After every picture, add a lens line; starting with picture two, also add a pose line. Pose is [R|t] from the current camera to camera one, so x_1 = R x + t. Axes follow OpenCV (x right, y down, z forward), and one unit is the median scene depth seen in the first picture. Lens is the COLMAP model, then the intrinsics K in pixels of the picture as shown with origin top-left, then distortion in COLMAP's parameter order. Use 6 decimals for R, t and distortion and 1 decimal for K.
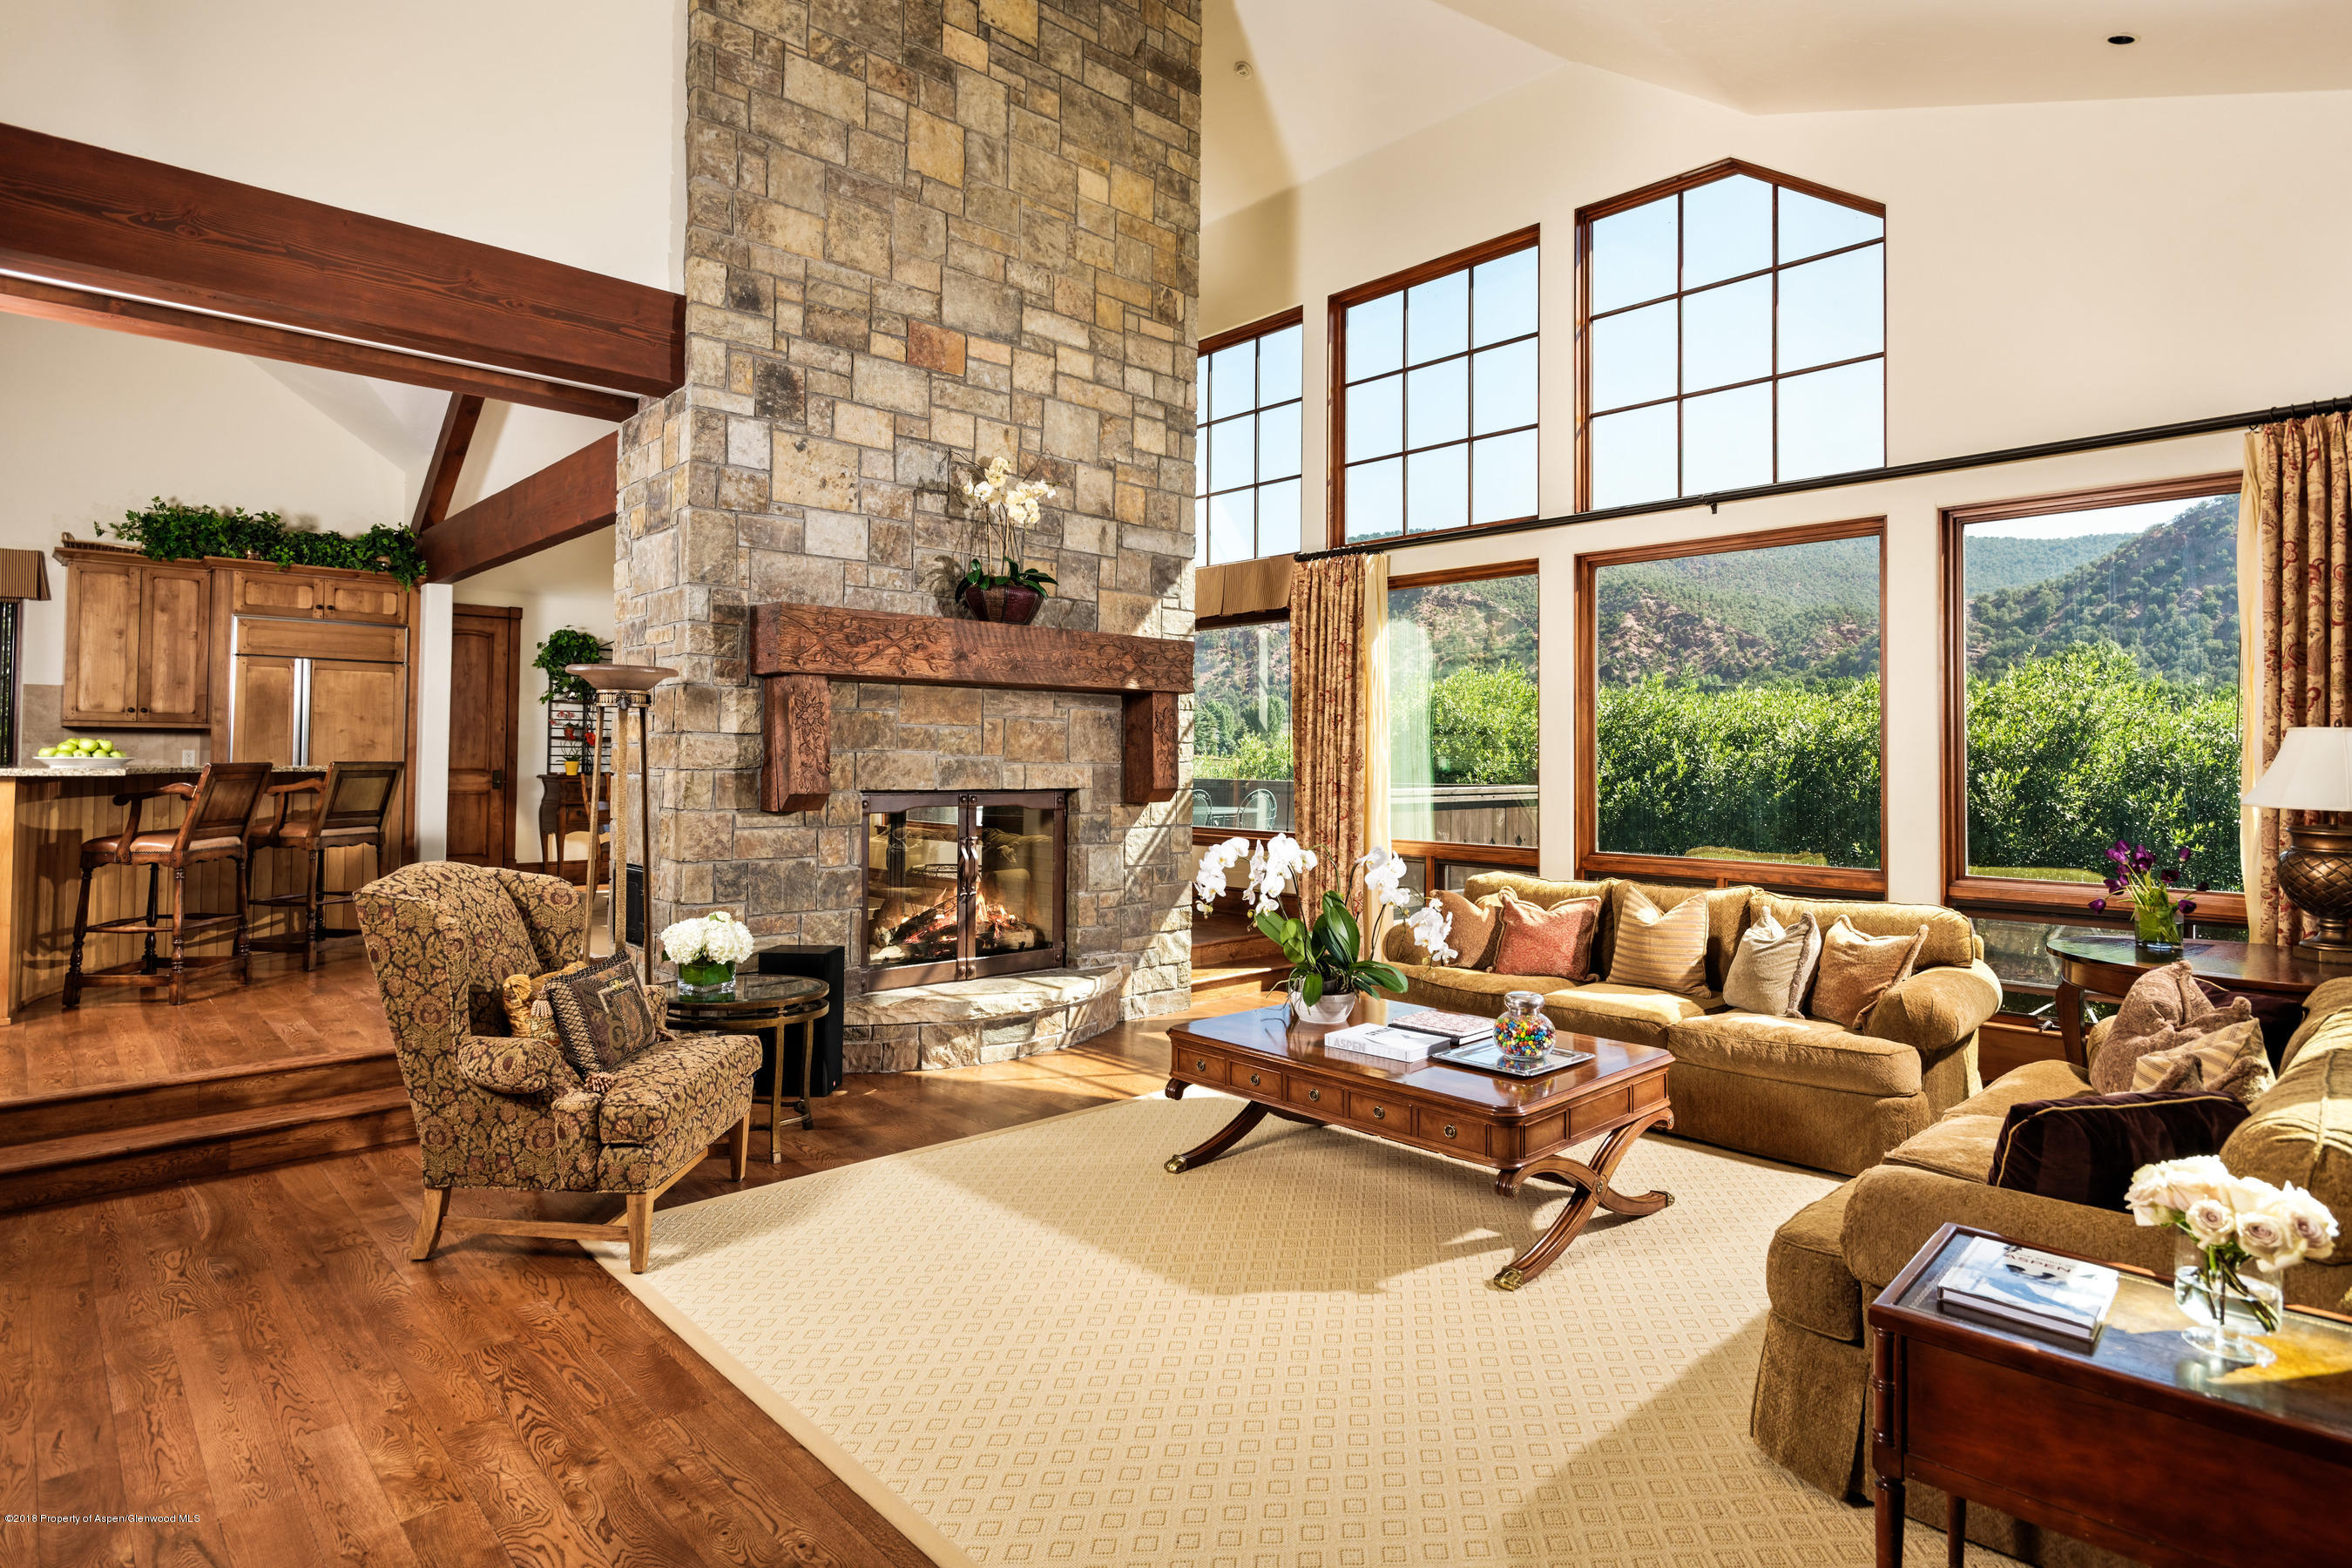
lens RADIAL K [[1260.2, 0, 1173.8], [0, 1260.2, 732.3], [0, 0, 1]] dist [-0.007079, 0.003671]
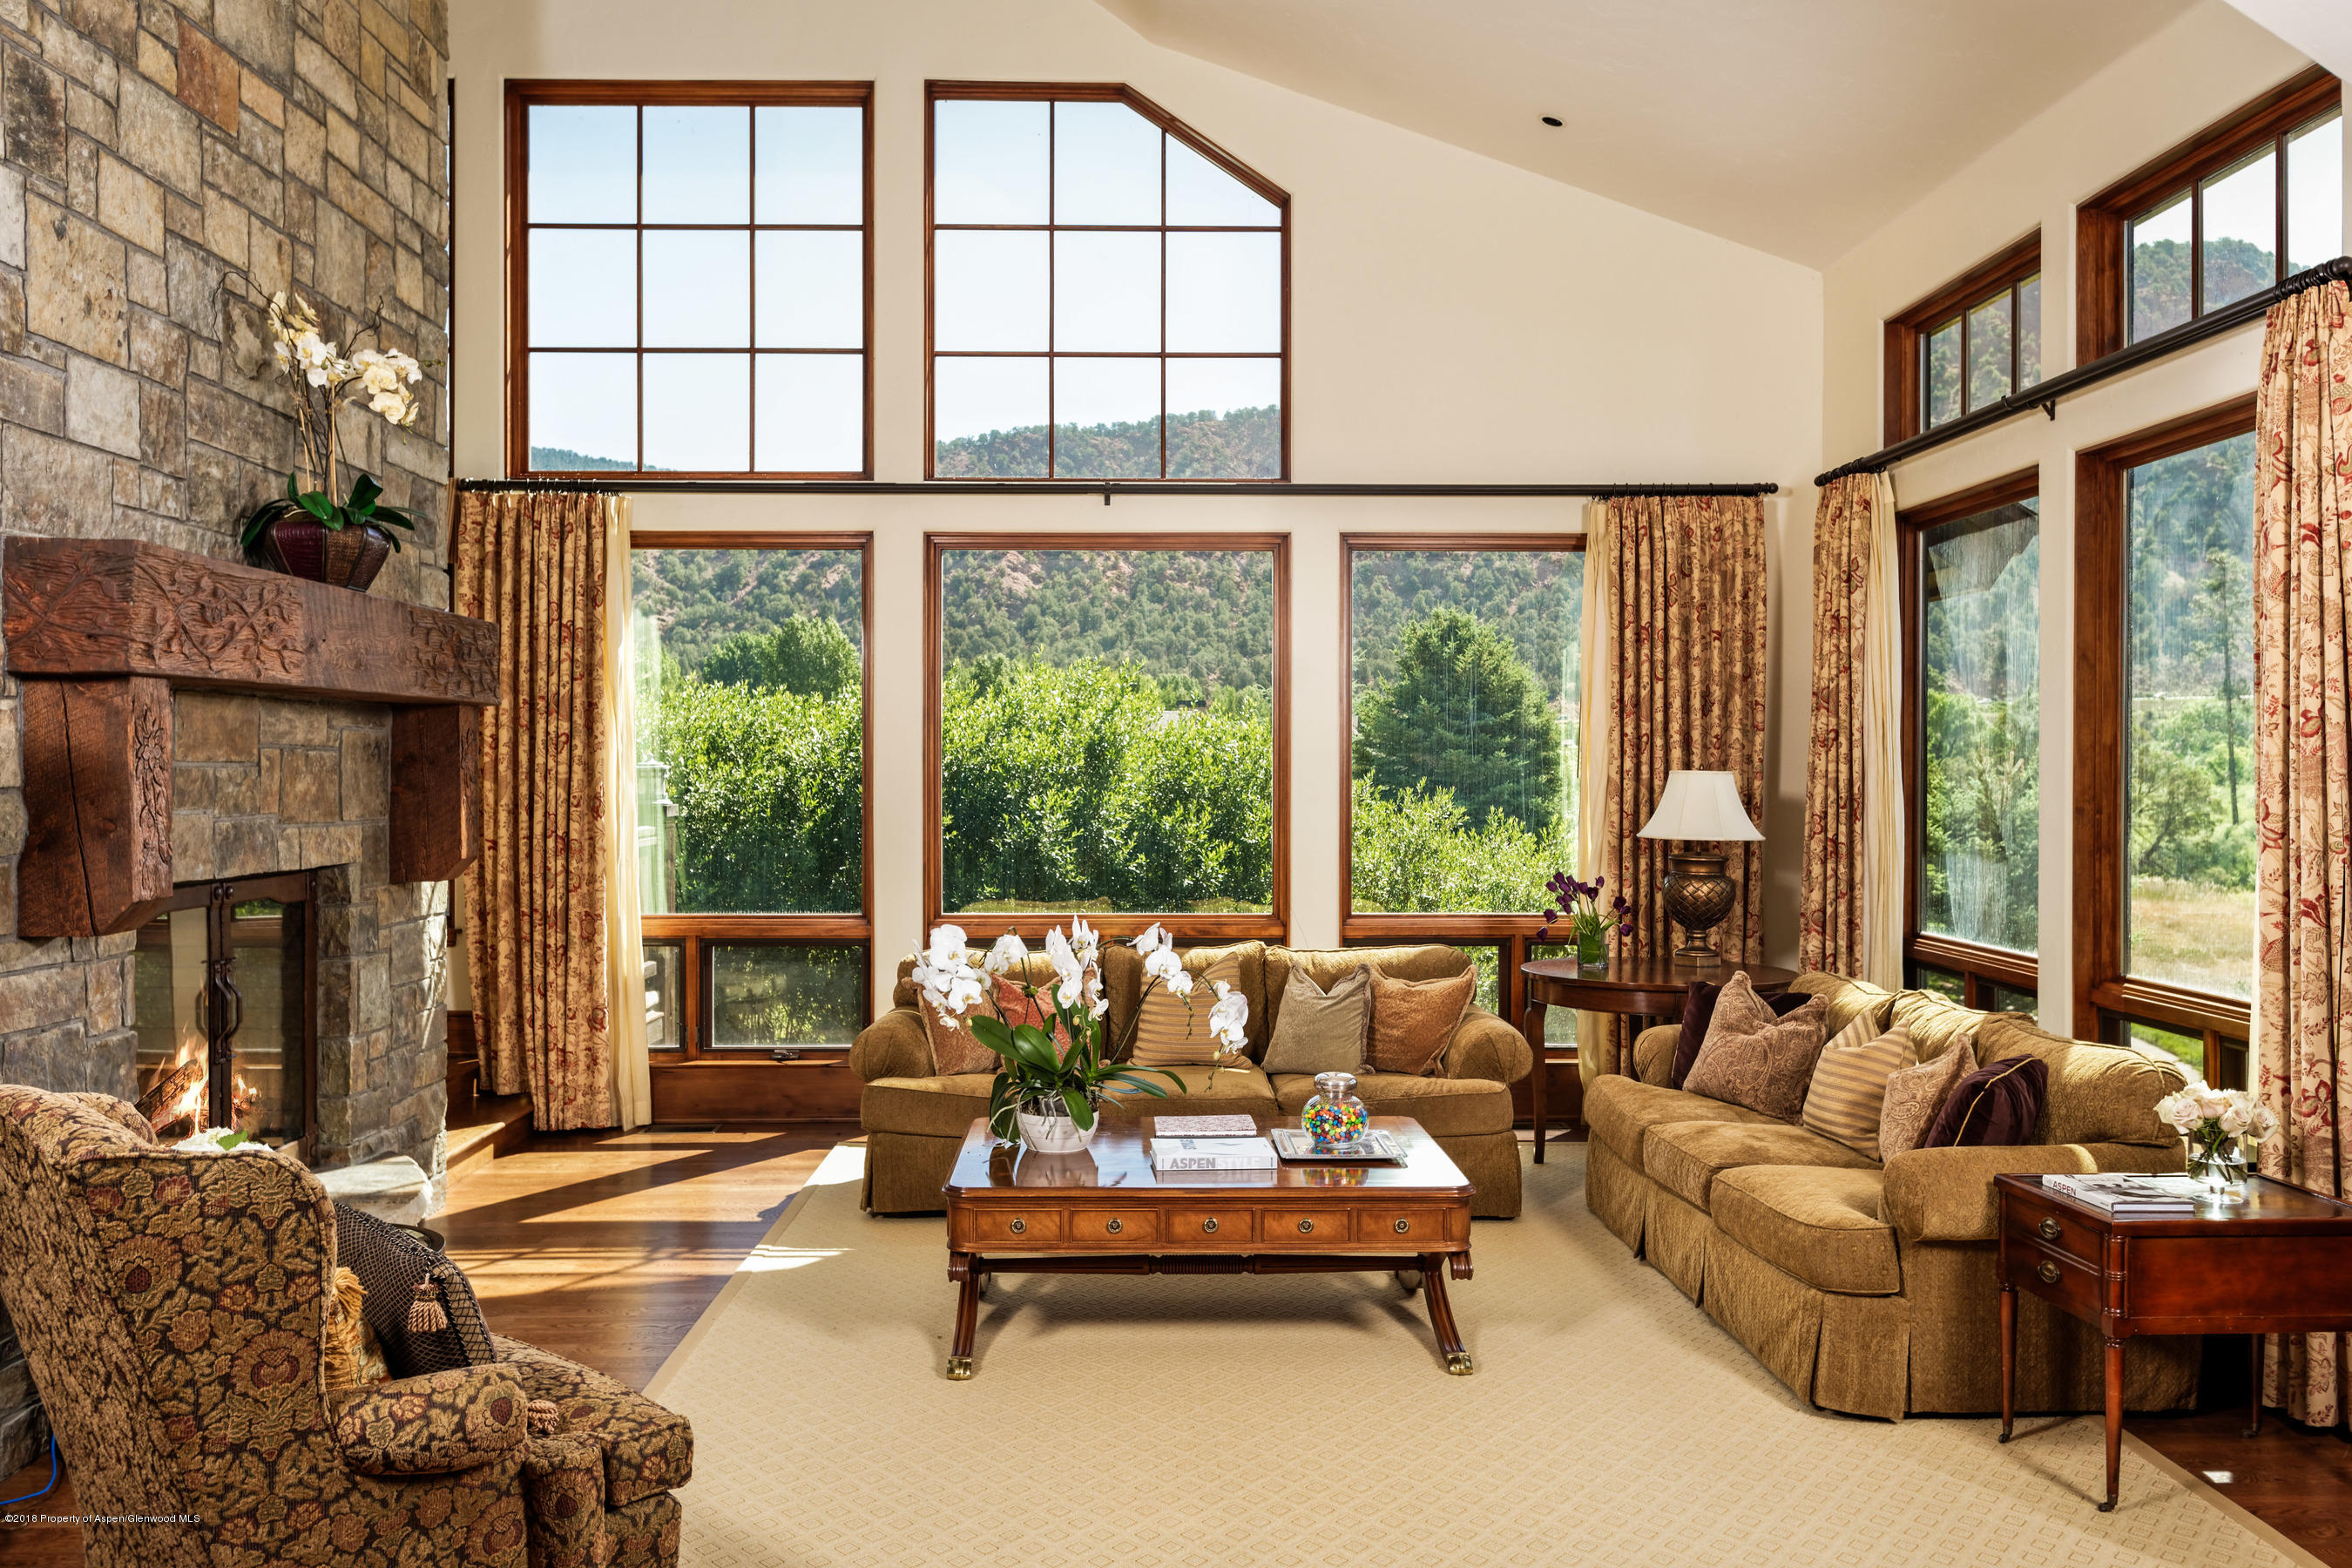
lens RADIAL K [[1915.9, 0, 1176.9], [0, 1915.9, 791.1], [0, 0, 1]] dist [0.013211, -0.011320]
pose [[0.658990, -0.015958, 0.751982, -0.577865], [-0.011661, 0.999438, 0.031428, -0.026454], [-0.752061, -0.029480, 0.658434, 0.126038]]
